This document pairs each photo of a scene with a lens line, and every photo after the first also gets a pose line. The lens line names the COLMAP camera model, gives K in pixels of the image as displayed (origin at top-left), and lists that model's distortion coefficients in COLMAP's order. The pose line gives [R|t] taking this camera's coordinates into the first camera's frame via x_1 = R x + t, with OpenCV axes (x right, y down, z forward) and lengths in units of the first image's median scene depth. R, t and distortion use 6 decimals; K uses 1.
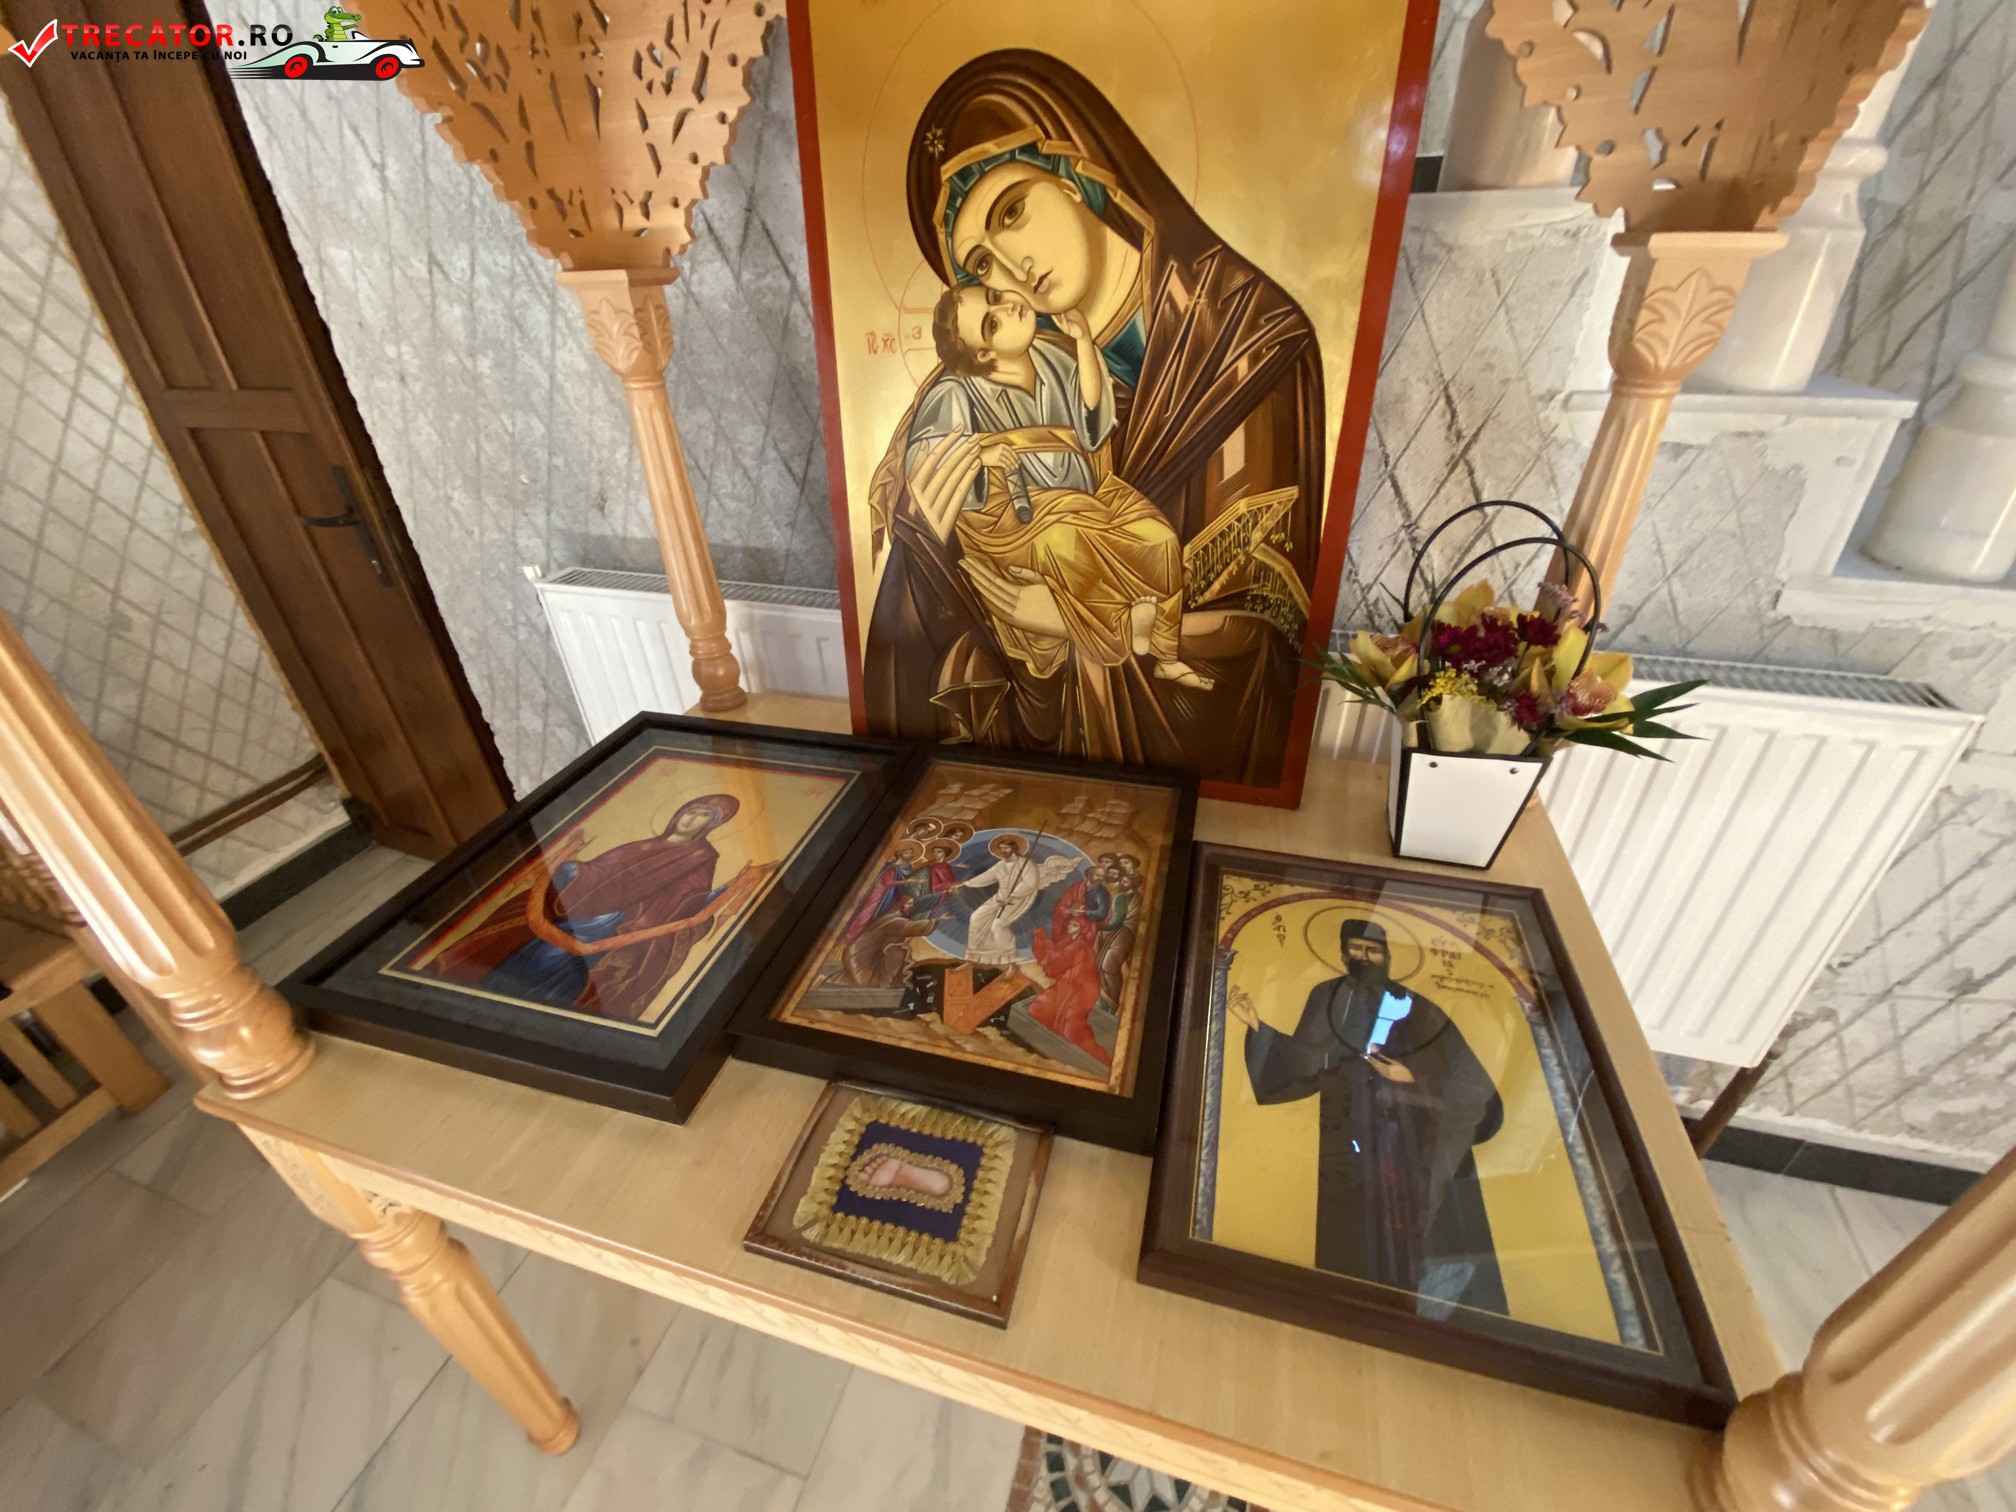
lens RADIAL K [[802.3, 0, 994.0], [0, 802.3, 752.5], [0, 0, 1]] dist [0.007467, -0.009601]
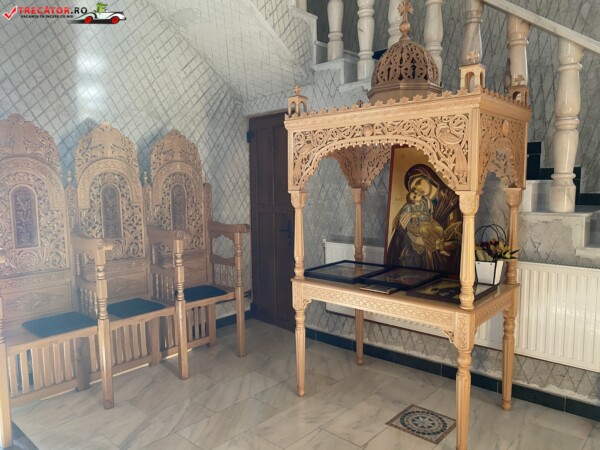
lens RADIAL K [[455.7, 0, 286.5], [0, 455.7, 229.3], [0, 0, 1]] dist [0.029268, -0.030640]
pose [[0.902339, 0.065983, -0.425946, 0.603437], [-0.244343, 0.892392, -0.379385, 1.263209], [0.355078, 0.446411, 0.821363, -2.134145]]
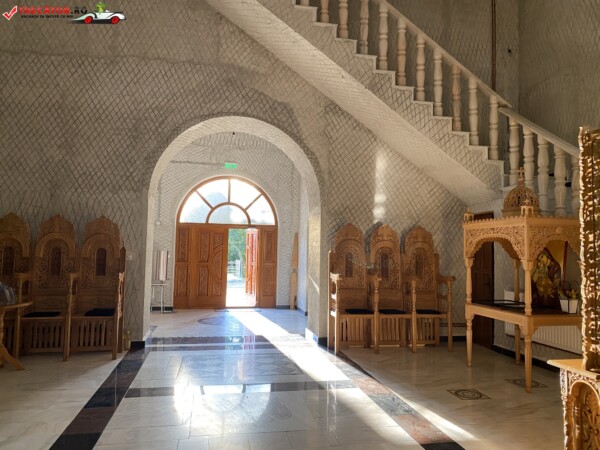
lens RADIAL K [[455.7, 0, 300.8], [0, 455.7, 221.9], [0, 0, 1]] dist [0.029268, -0.030640]
pose [[0.480520, -0.015265, -0.876851, 3.865193], [-0.498987, 0.817468, -0.287679, 2.420986], [0.721189, 0.575772, 0.385193, -4.112470]]
